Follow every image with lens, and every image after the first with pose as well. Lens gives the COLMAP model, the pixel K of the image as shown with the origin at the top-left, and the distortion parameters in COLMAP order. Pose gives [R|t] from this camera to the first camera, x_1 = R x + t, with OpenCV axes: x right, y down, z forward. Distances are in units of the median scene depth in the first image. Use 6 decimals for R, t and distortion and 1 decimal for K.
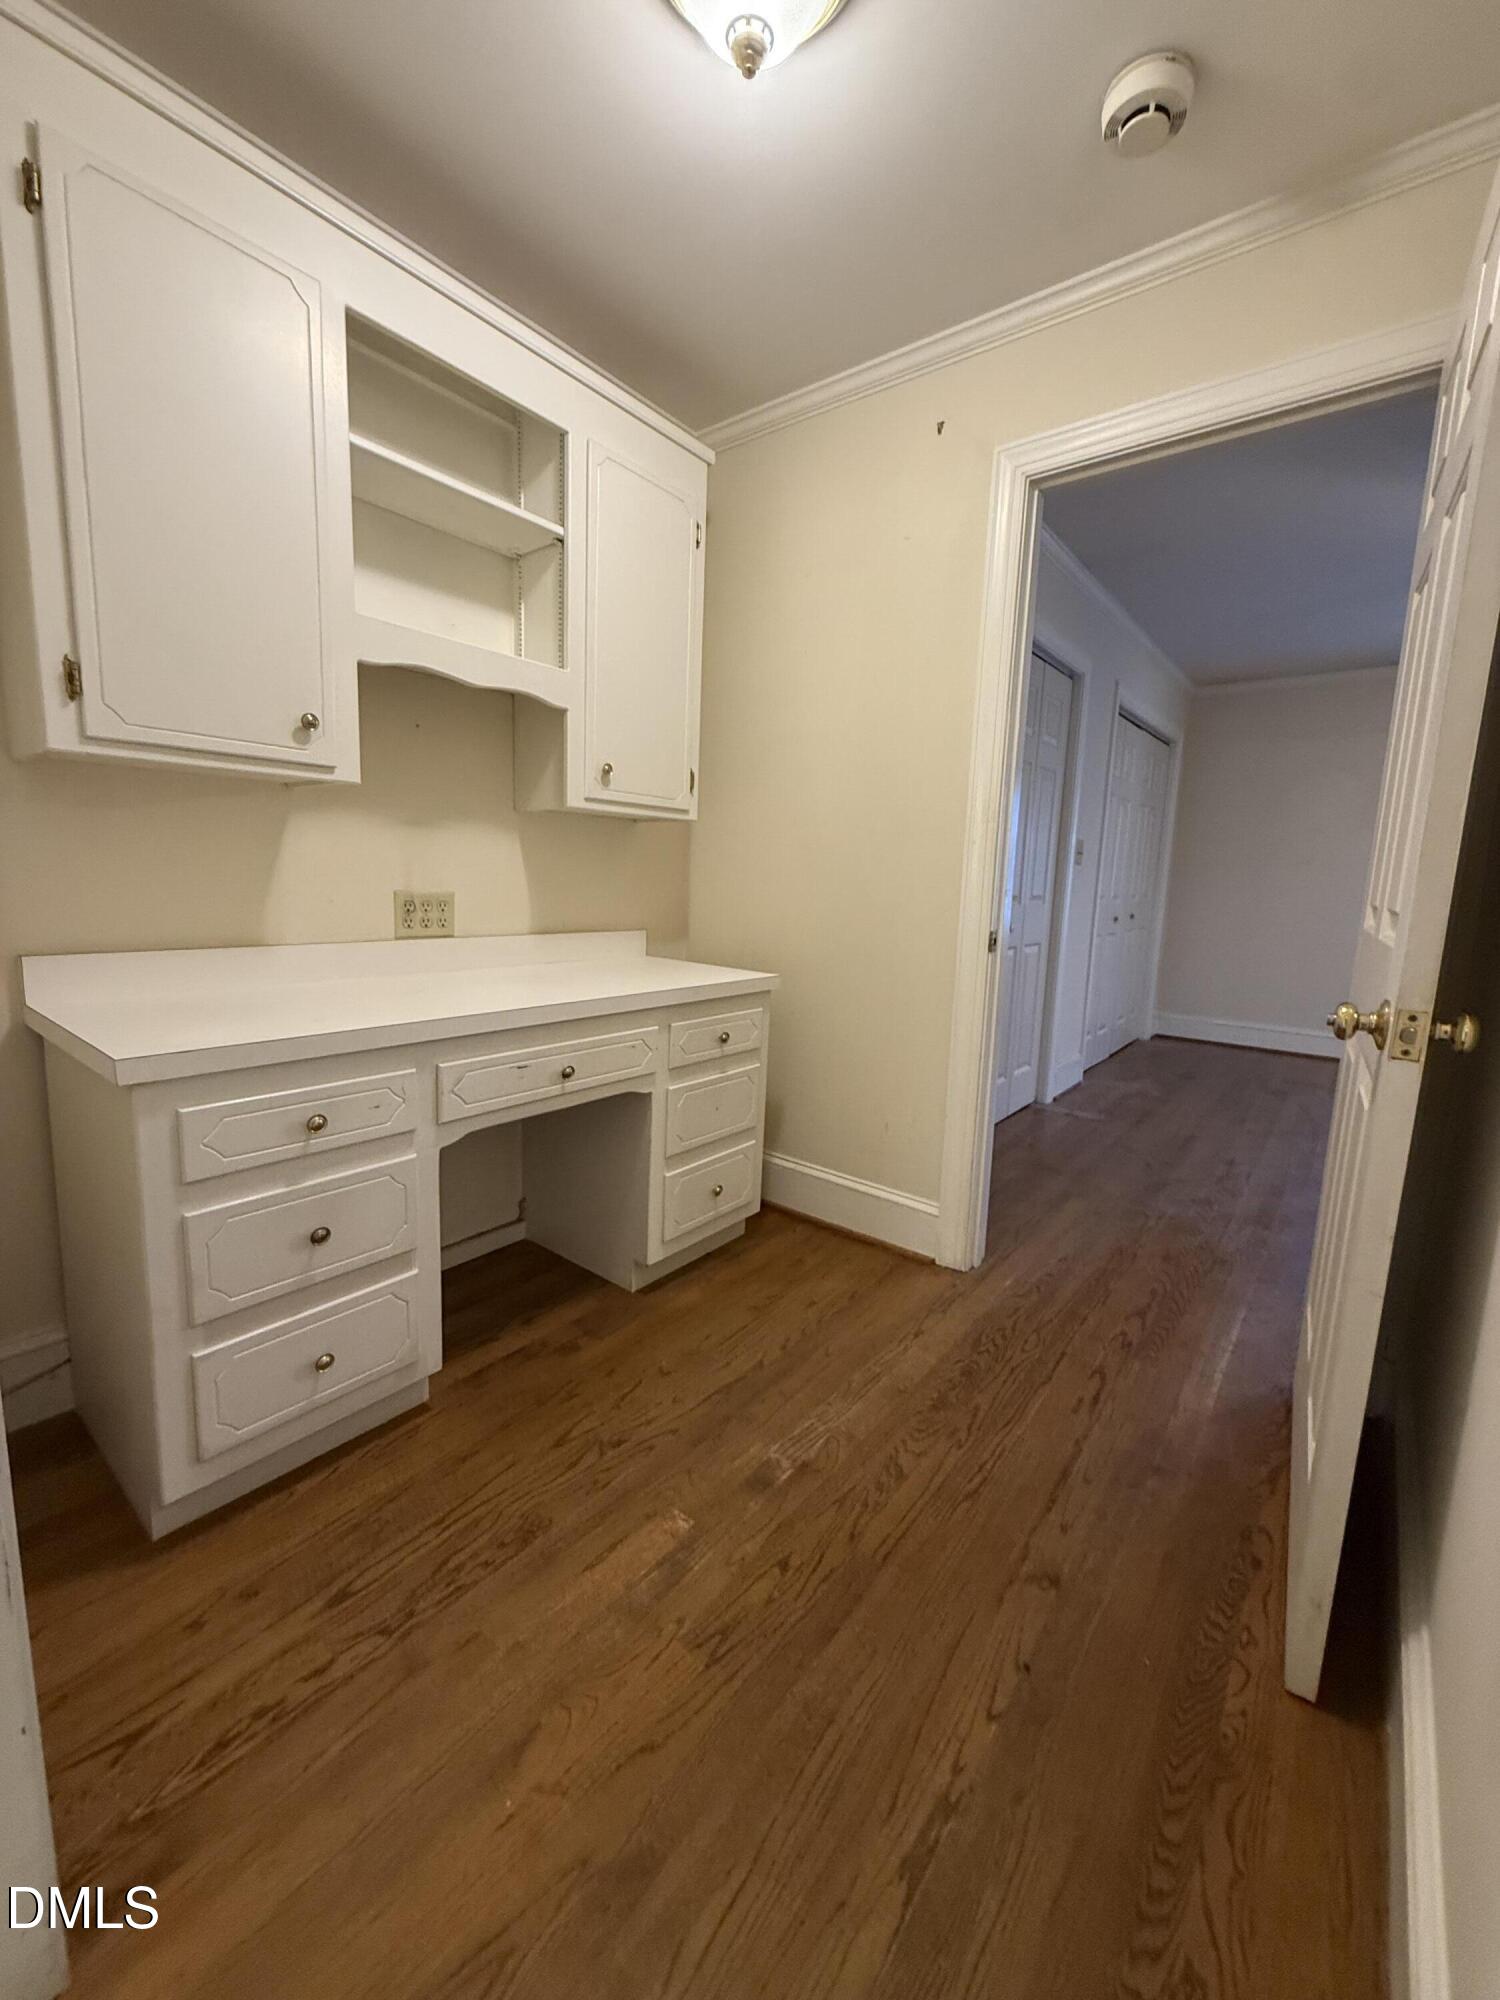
lens RADIAL K [[797.1, 0, 746.2], [0, 797.1, 991.3], [0, 0, 1]] dist [0.001415, -0.000232]
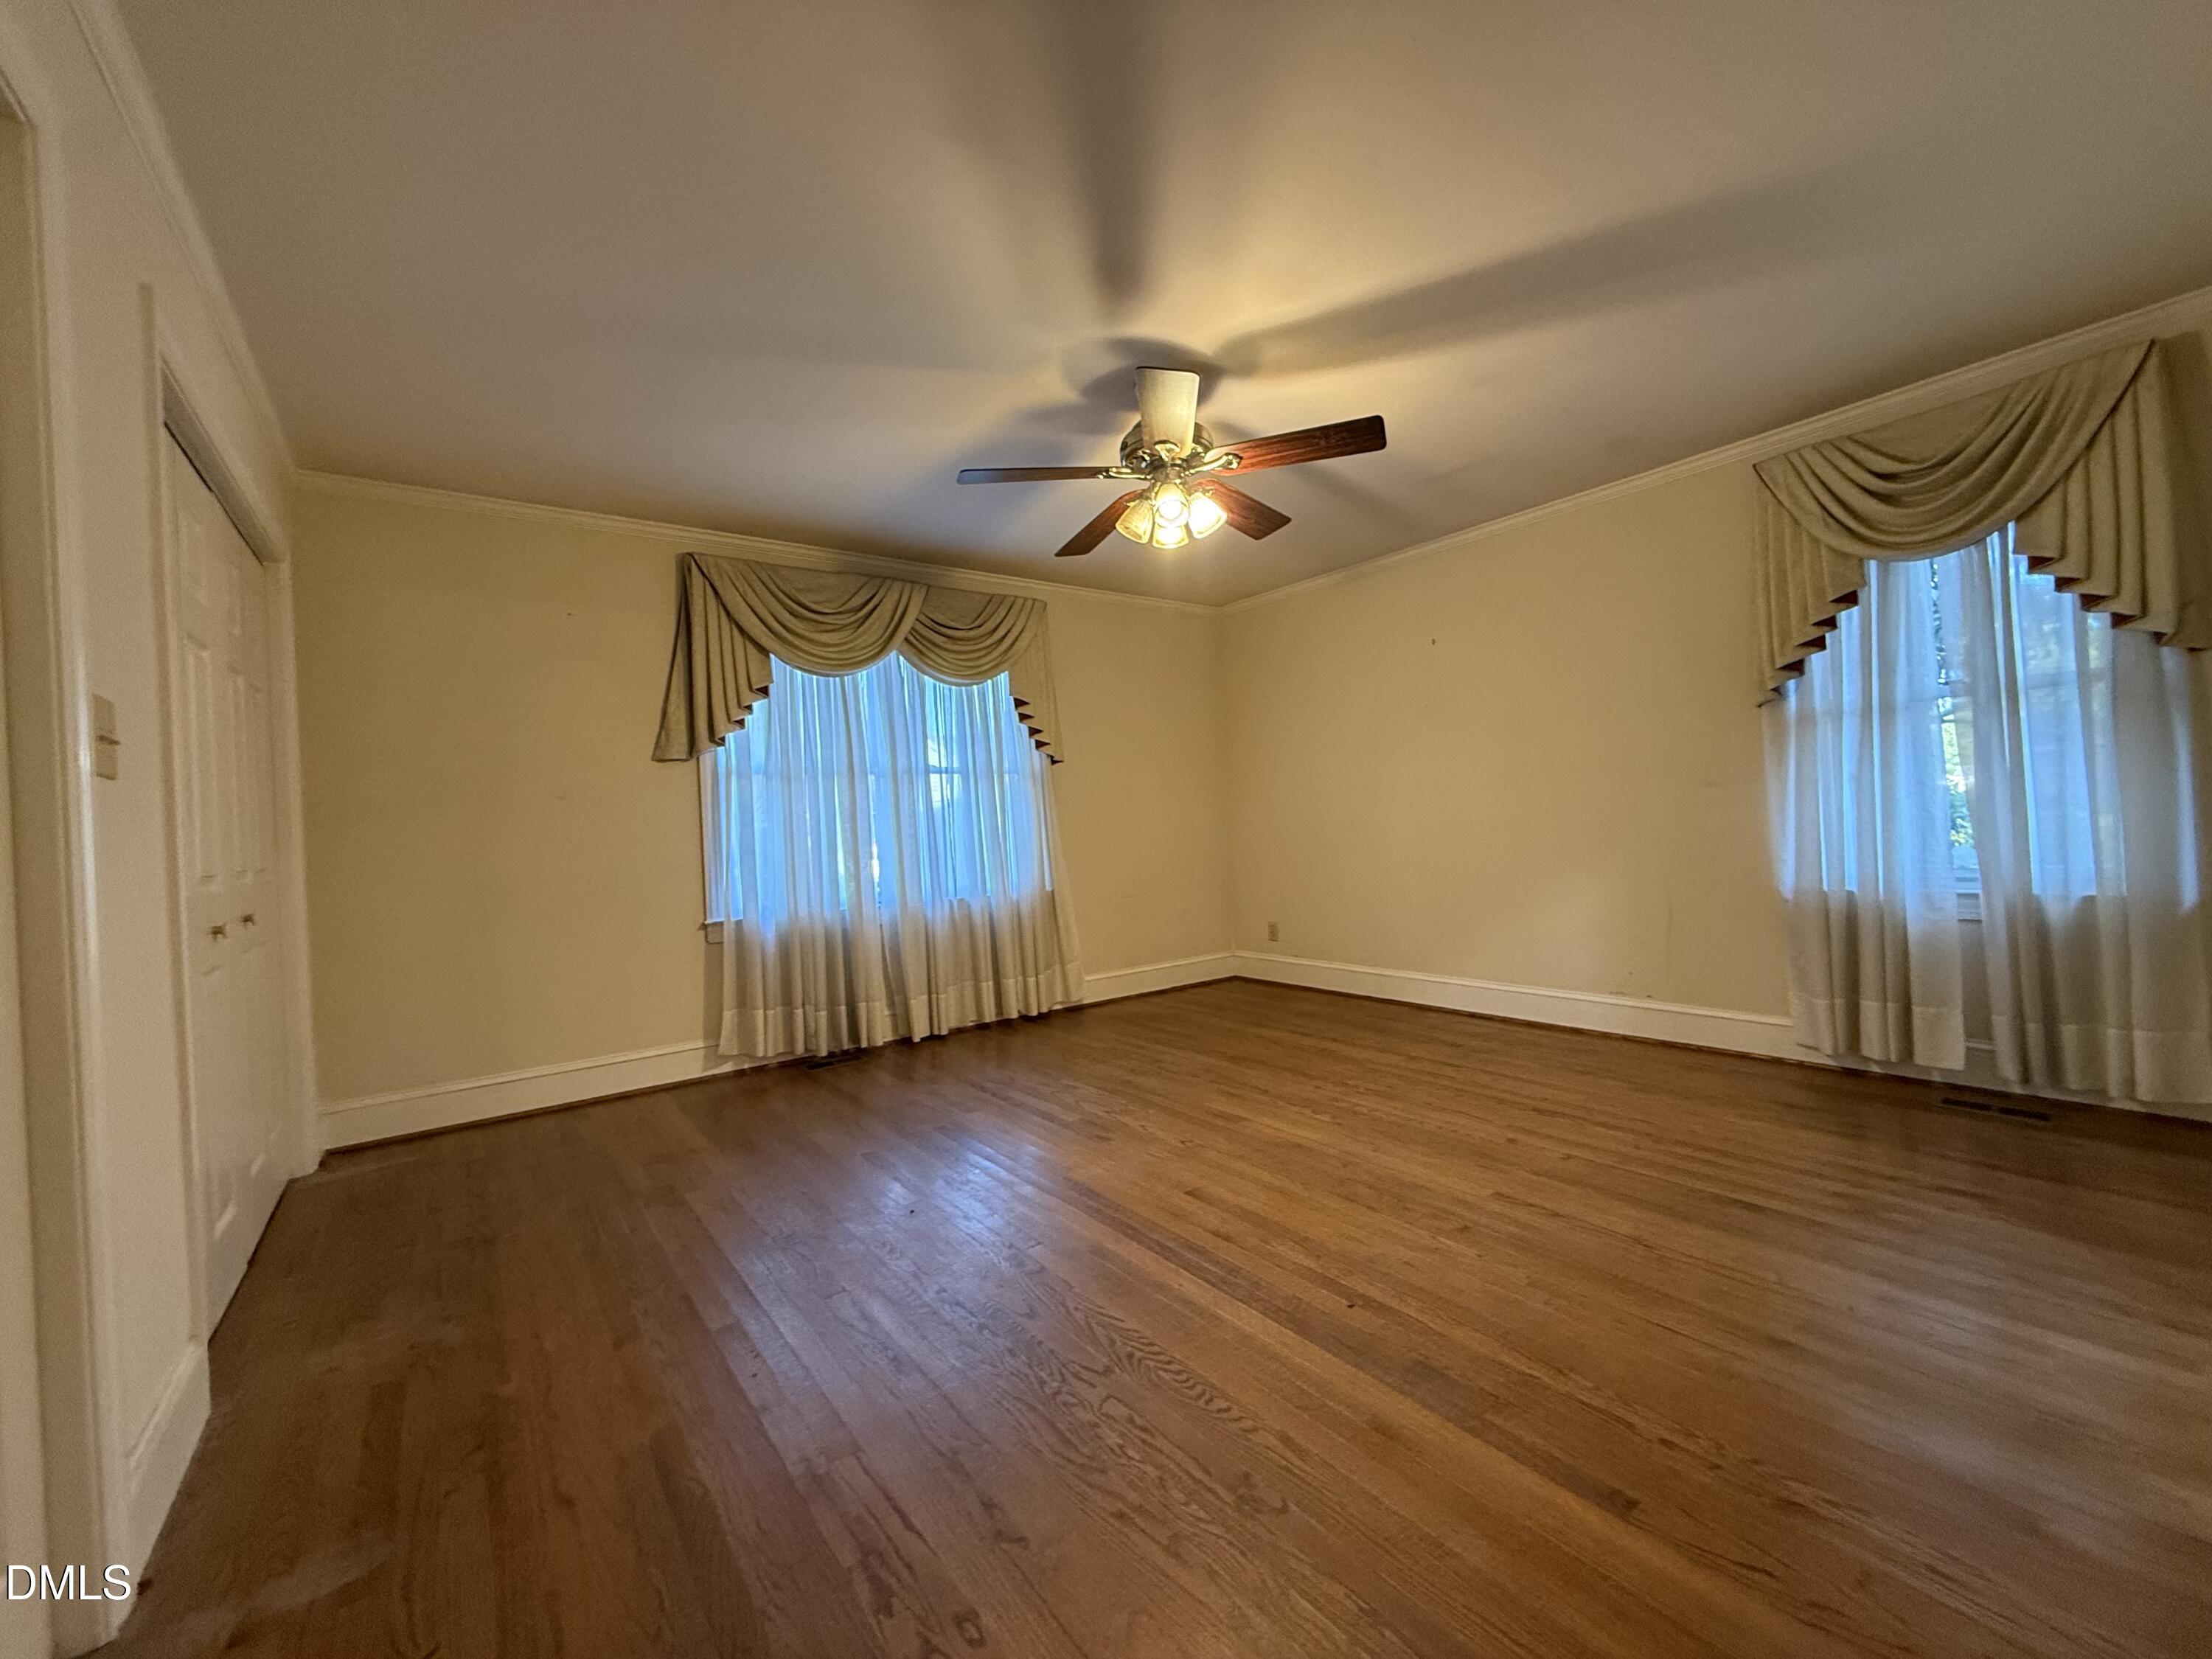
lens RADIAL K [[881.6, 0, 1102.5], [0, 881.6, 831.6], [0, 0, 1]] dist [0.001415, -0.000232]
pose [[0.255019, -0.048339, 0.965727, 0.447215], [0.194890, 0.980822, -0.002370, -0.153012], [-0.947092, 0.188815, 0.259549, 1.335637]]
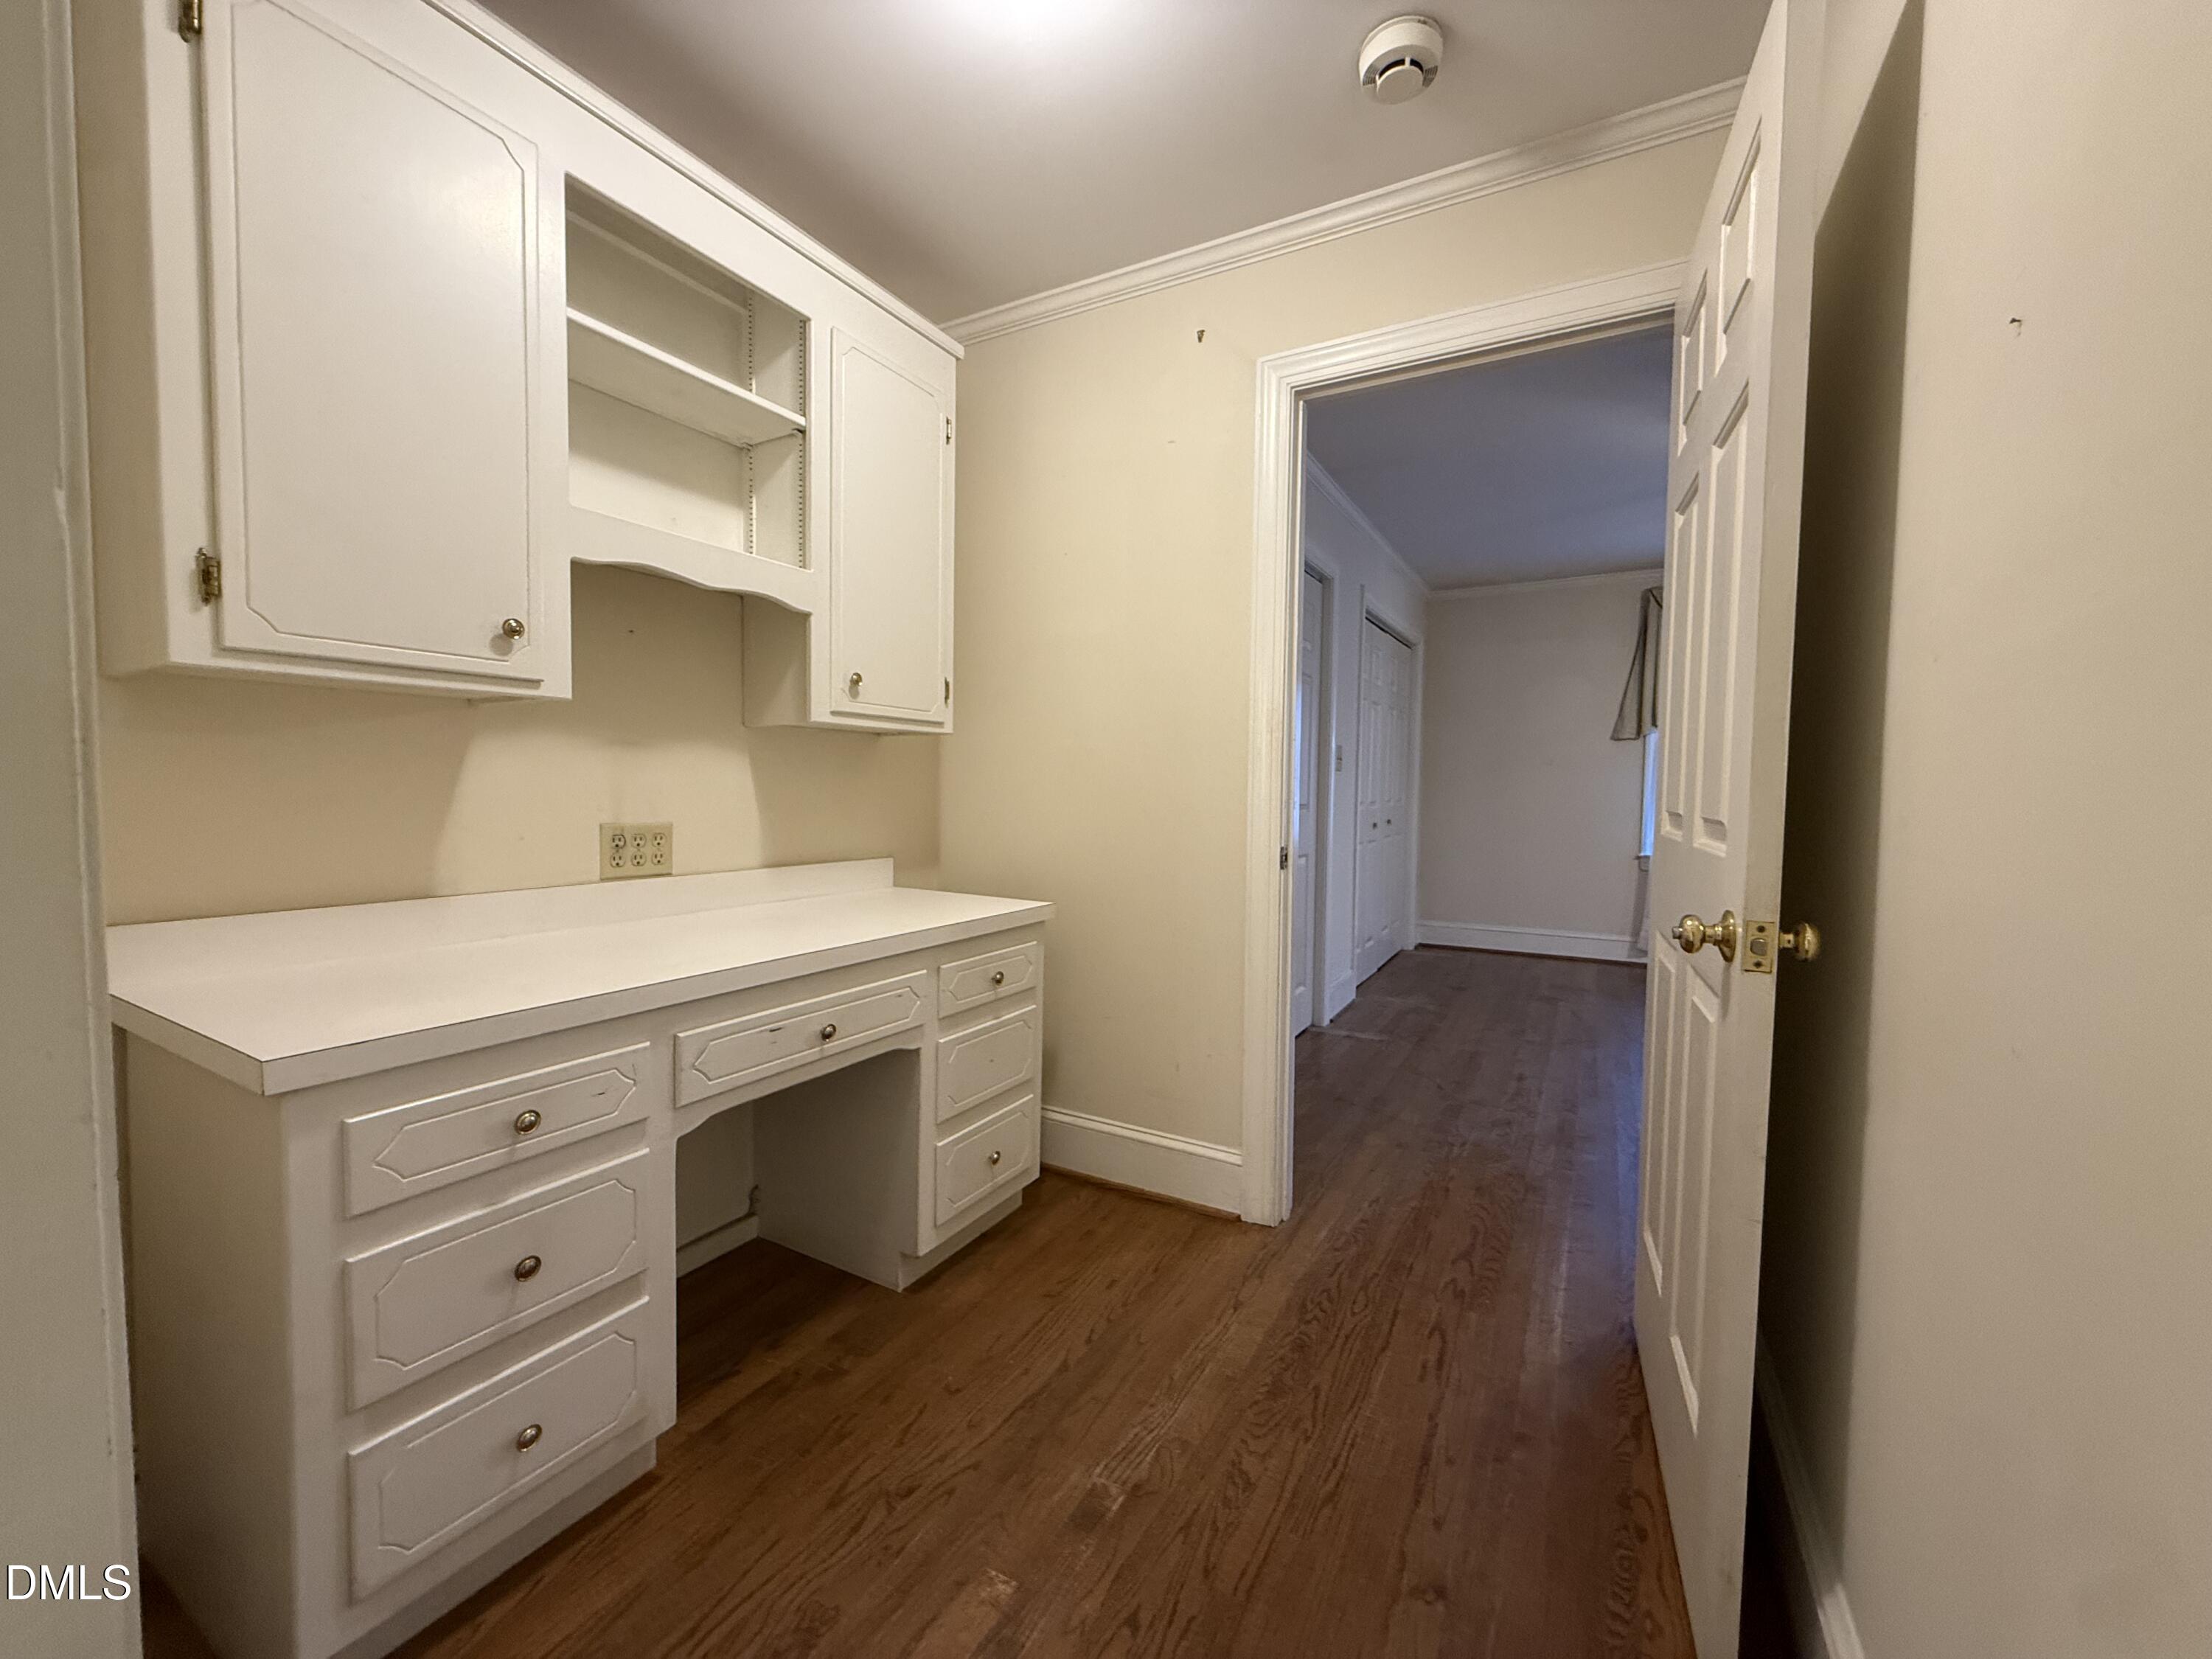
lens RADIAL K [[881.6, 0, 1096.5], [0, 881.6, 827.0], [0, 0, 1]] dist [0.001415, -0.000232]
pose [[0.988035, -0.030229, 0.151239, -0.080780], [0.044625, 0.994692, -0.092722, -0.015622], [-0.147634, 0.098362, 0.984139, 0.016632]]
